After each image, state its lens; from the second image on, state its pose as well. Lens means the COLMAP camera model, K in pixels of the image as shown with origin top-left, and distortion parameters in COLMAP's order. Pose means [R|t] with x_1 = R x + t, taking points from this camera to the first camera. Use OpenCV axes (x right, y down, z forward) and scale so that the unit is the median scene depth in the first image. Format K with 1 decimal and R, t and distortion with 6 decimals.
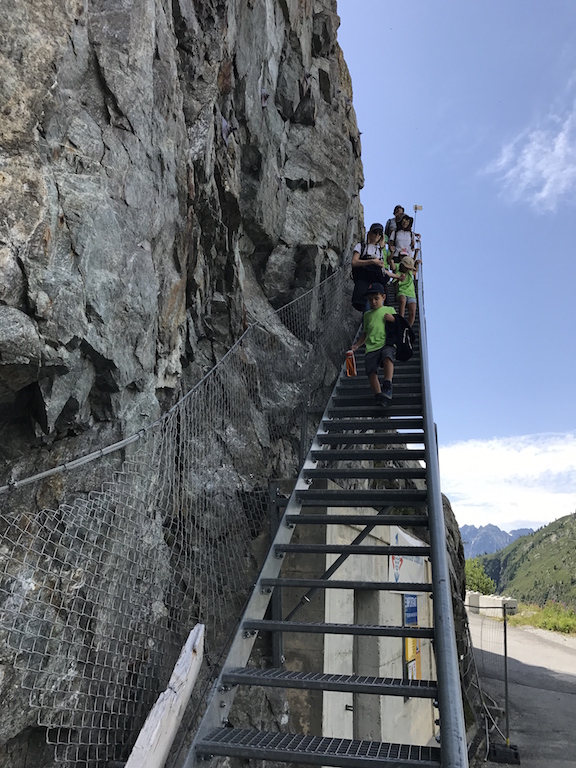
lens RADIAL K [[629.9, 0, 287.9], [0, 629.9, 385.5], [0, 0, 1]] dist [0.036748, -0.011481]
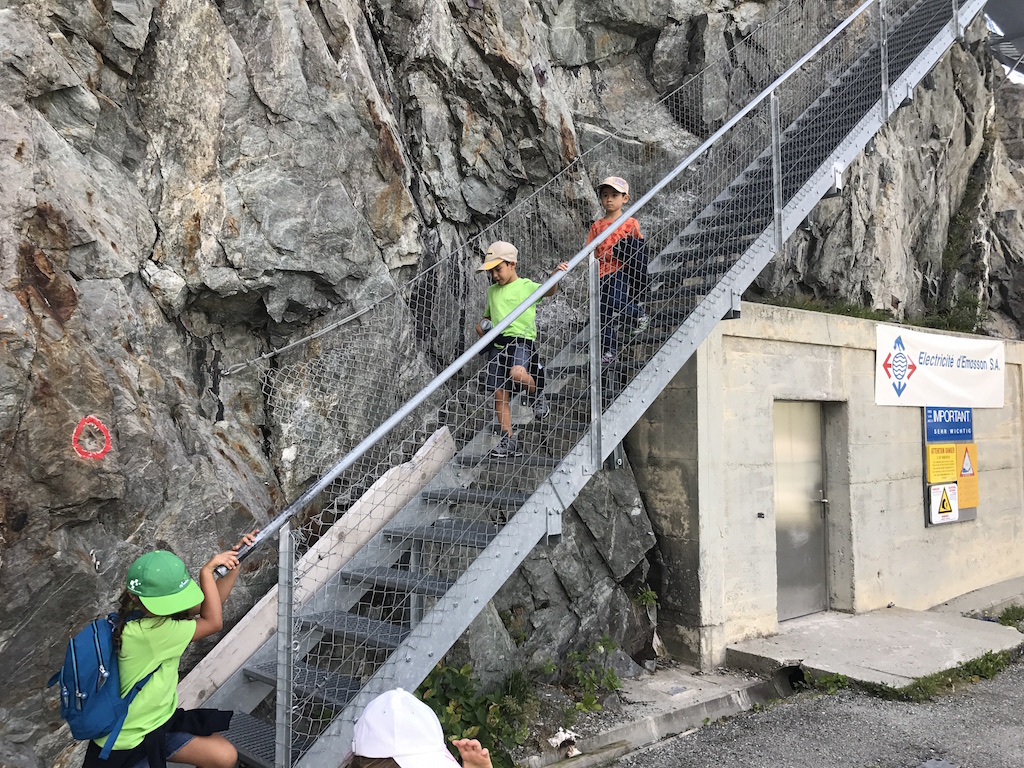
lens RADIAL K [[839.9, 0, 511.3], [0, 839.9, 382.5], [0, 0, 1]] dist [0.036748, -0.011481]
pose [[0.840568, -0.062100, -0.538135, 1.269982], [0.198986, 0.959354, 0.200110, -0.093817], [0.503835, -0.275287, 0.818759, -0.582129]]
